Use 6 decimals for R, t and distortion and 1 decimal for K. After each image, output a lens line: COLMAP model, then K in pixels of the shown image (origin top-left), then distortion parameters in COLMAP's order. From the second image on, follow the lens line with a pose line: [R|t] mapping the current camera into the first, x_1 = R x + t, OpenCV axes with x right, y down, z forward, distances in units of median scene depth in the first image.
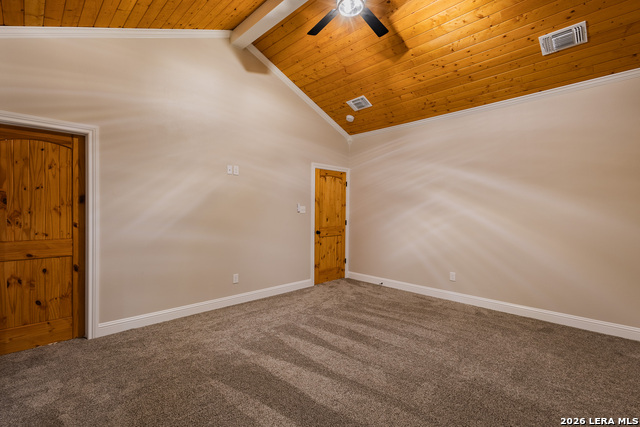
lens RADIAL K [[299.2, 0, 320.3], [0, 299.2, 212.0], [0, 0, 1]] dist [0.004350, 0.000548]
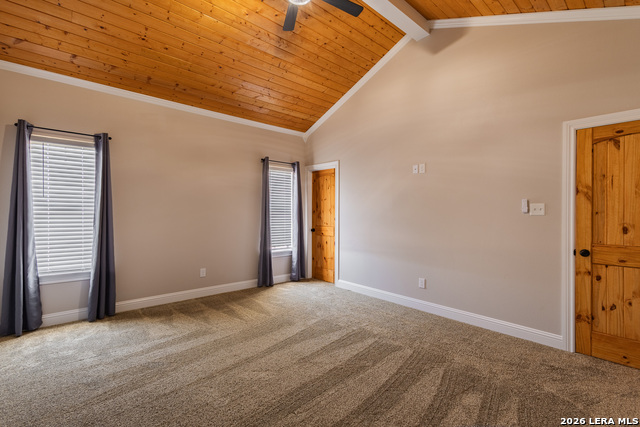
lens RADIAL K [[299.2, 0, 320.3], [0, 299.2, 212.0], [0, 0, 1]] dist [0.004350, 0.000548]
pose [[-0.070635, -0.004336, -0.997493, 0.547952], [-0.008532, 0.999957, -0.003742, 0.003350], [0.997466, 0.008247, -0.070669, 0.596261]]
